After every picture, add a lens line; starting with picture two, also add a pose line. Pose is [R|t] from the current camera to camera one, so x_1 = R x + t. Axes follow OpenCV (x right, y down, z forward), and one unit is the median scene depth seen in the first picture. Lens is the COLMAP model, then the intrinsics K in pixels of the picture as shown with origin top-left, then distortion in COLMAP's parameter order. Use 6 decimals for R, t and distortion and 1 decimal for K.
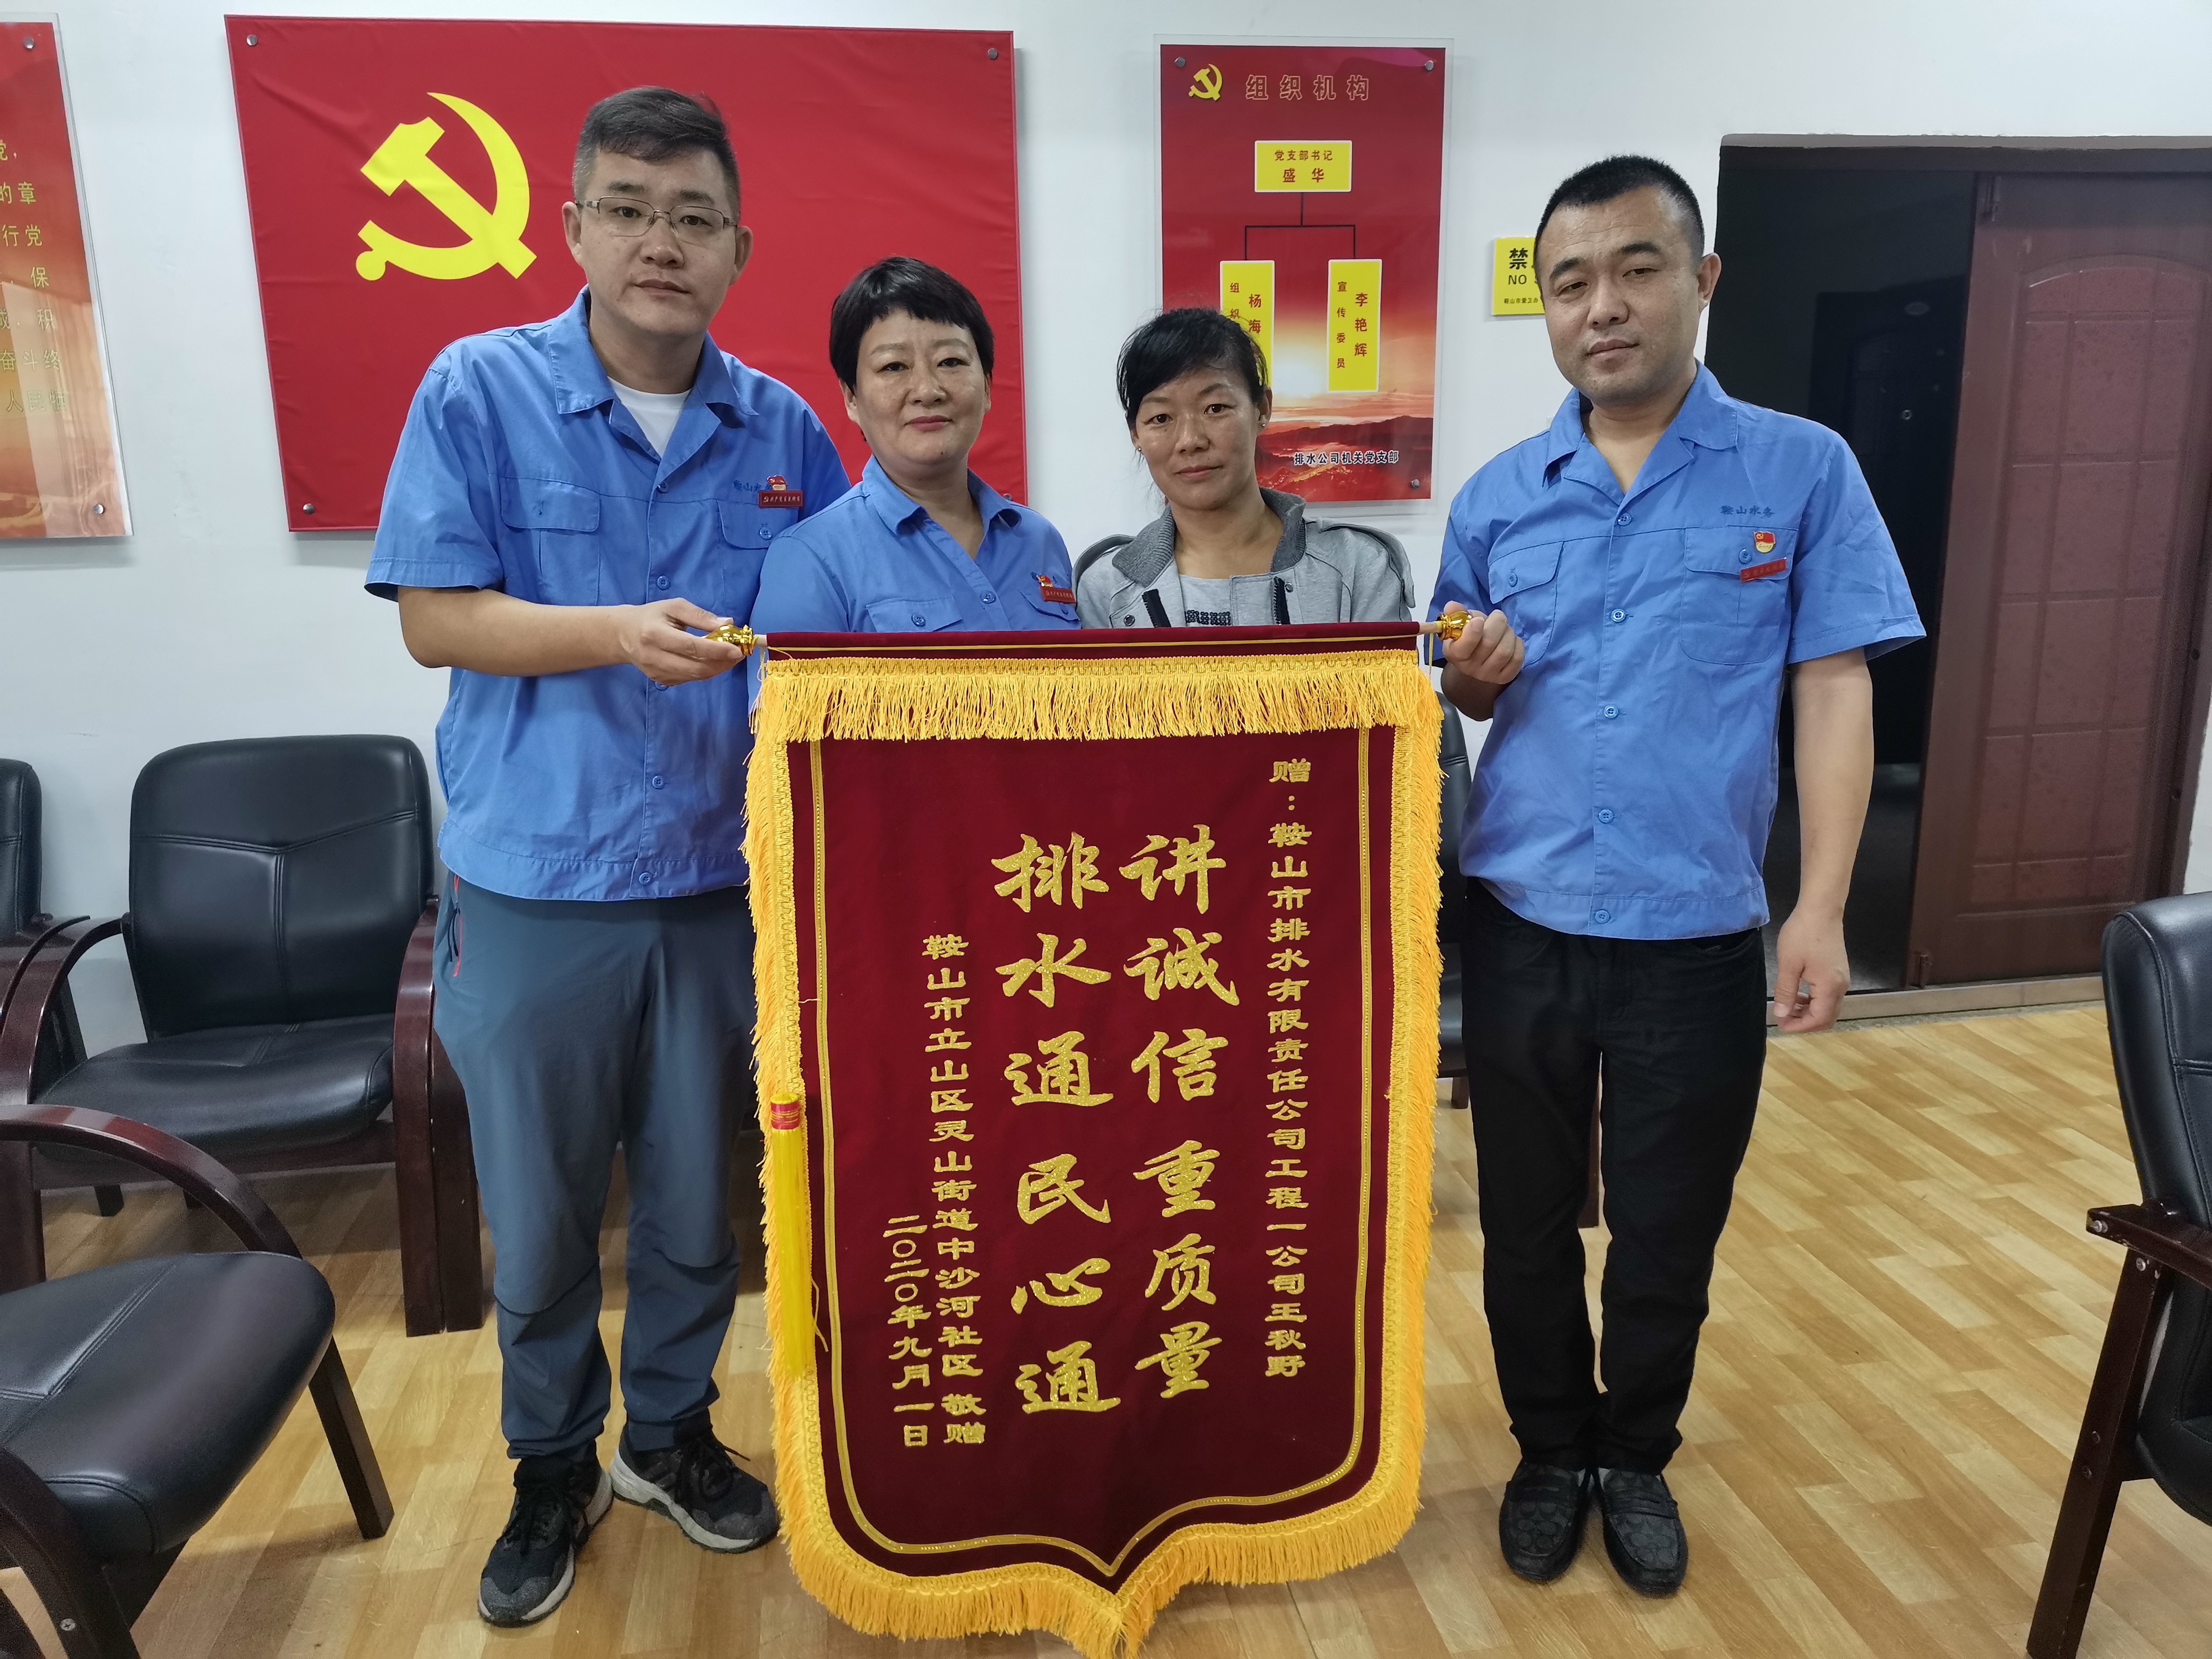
lens RADIAL K [[1643.6, 0, 1110.2], [0, 1643.6, 811.8], [0, 0, 1]] dist [0.072084, -0.086770]
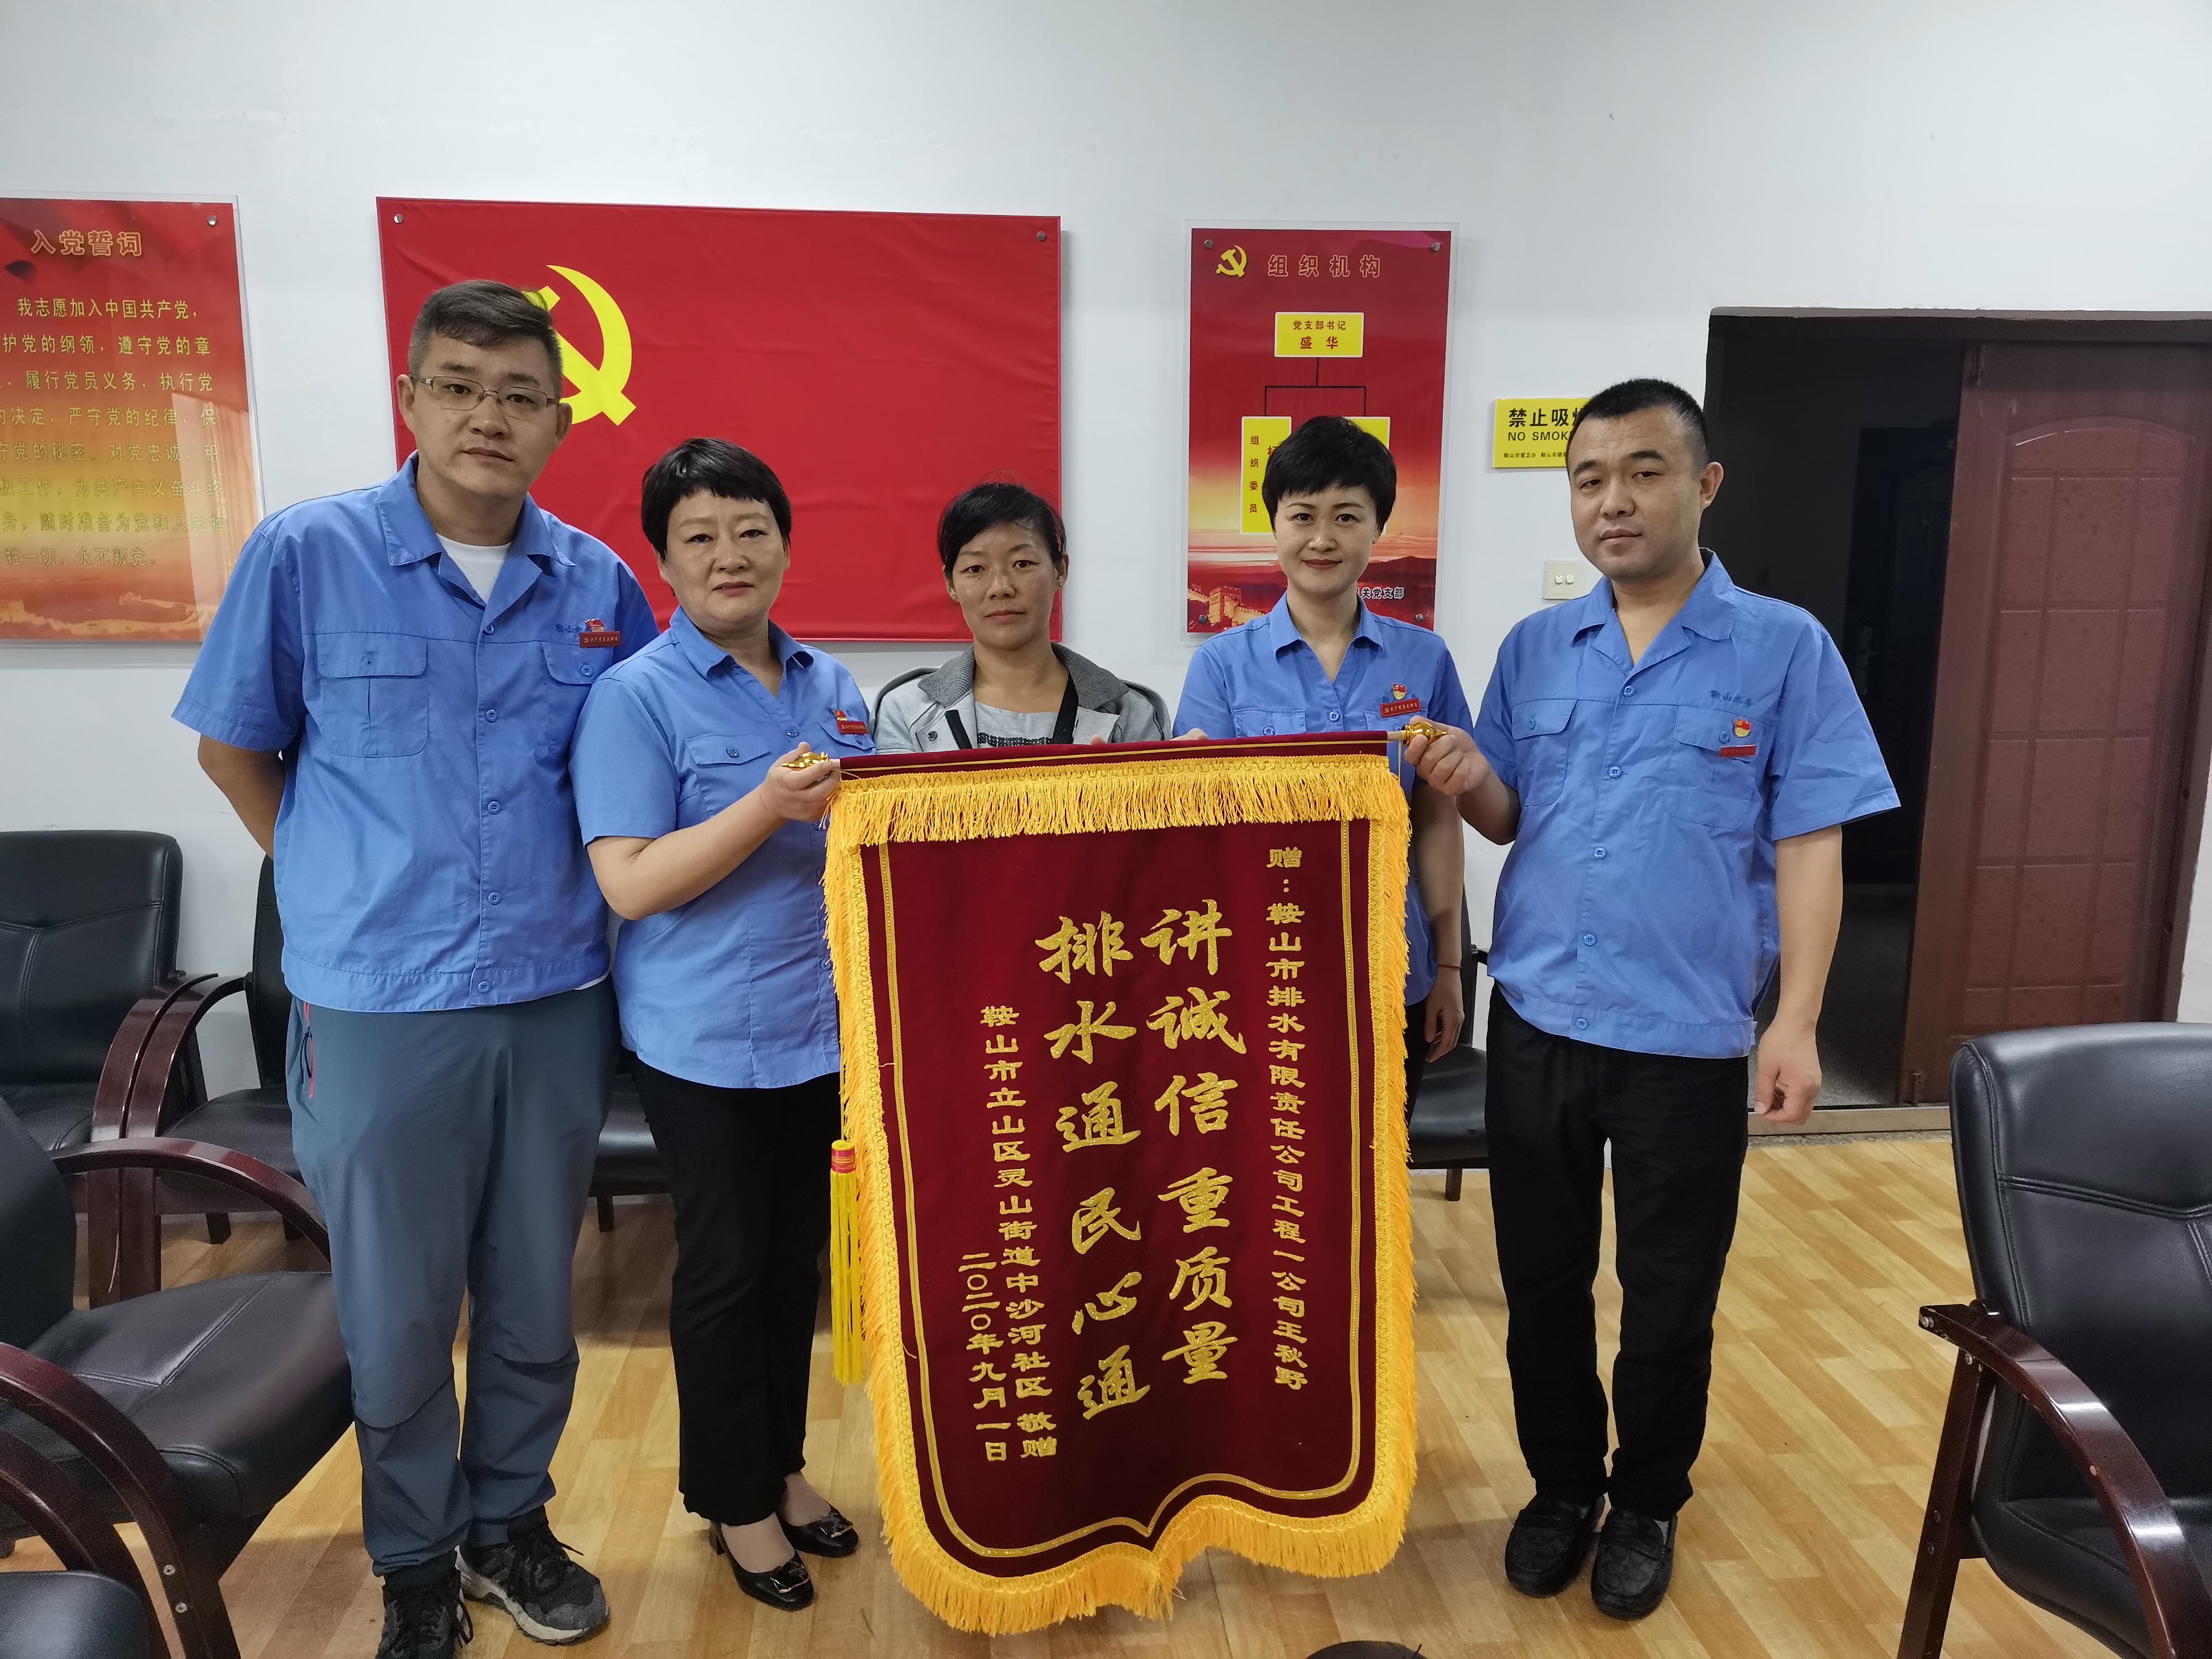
lens RADIAL K [[1646.3, 0, 1115.2], [0, 1646.3, 806.6], [0, 0, 1]] dist [0.081846, -0.098170]
pose [[0.997918, 0.031067, -0.056517, 0.054830], [-0.033952, 0.998130, -0.050823, -0.013333], [0.054833, 0.052636, 0.997107, -0.100857]]
